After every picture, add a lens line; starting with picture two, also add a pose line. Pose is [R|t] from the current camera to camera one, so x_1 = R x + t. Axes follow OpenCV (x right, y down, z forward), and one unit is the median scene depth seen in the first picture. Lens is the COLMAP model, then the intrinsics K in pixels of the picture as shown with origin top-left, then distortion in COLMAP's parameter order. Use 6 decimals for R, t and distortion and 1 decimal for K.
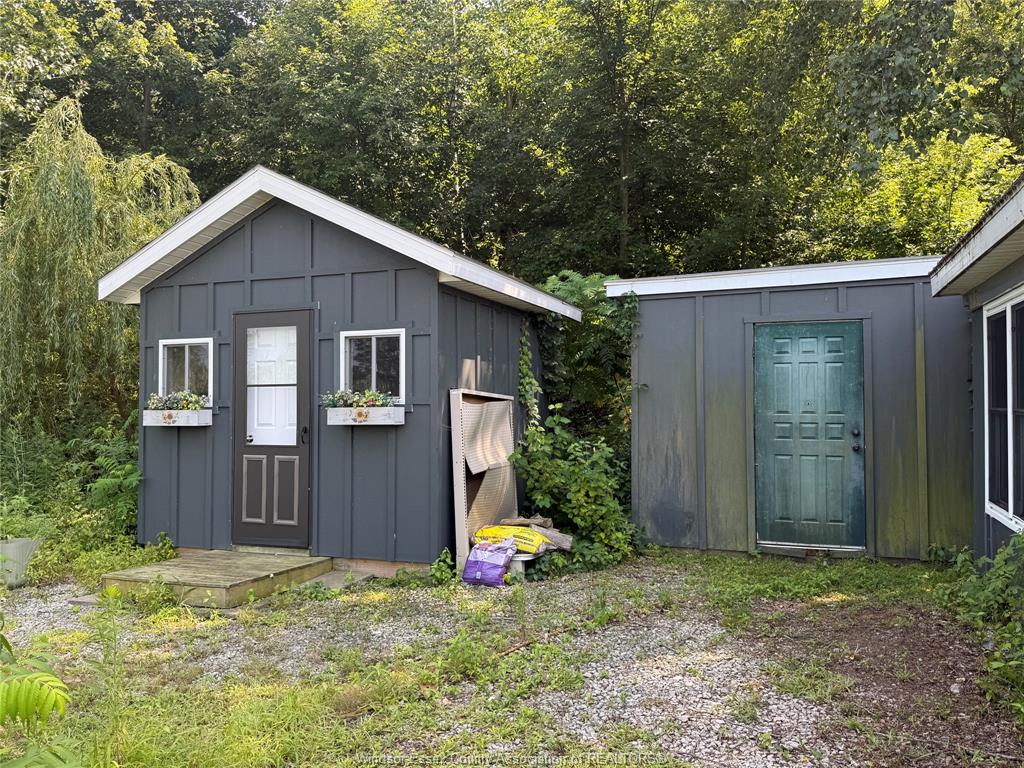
lens RADIAL K [[754.4, 0, 513.7], [0, 754.4, 382.7], [0, 0, 1]] dist [0.002497, -0.001275]
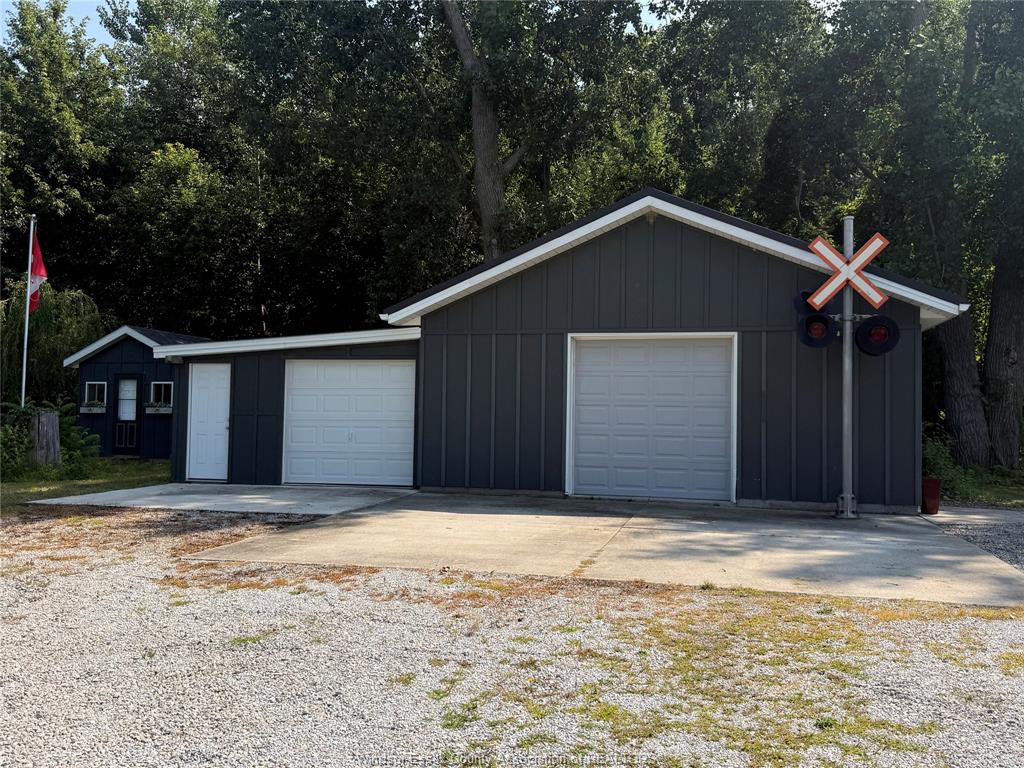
lens RADIAL K [[879.7, 0, 509.8], [0, 879.7, 385.0], [0, 0, 1]] dist [-0.003270, -0.002273]
pose [[0.996355, 0.021138, 0.082646, 0.865611], [-0.020606, 0.999761, -0.007283, -0.058416], [-0.082780, 0.005553, 0.996552, -2.496431]]
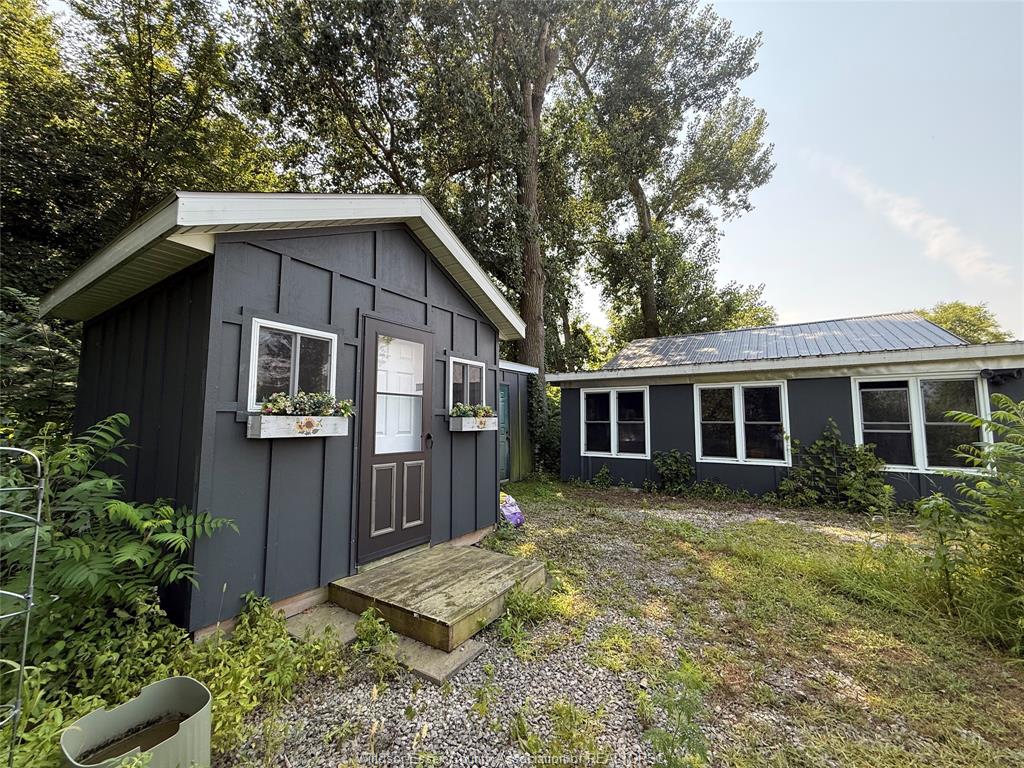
lens RADIAL K [[409.9, 0, 512.7], [0, 409.9, 386.7], [0, 0, 1]] dist [0.002372, -0.000505]
pose [[0.202102, 0.097019, 0.974547, -0.839210], [-0.021593, 0.995281, -0.094605, 0.042042], [-0.979126, -0.001923, 0.203243, 0.723479]]
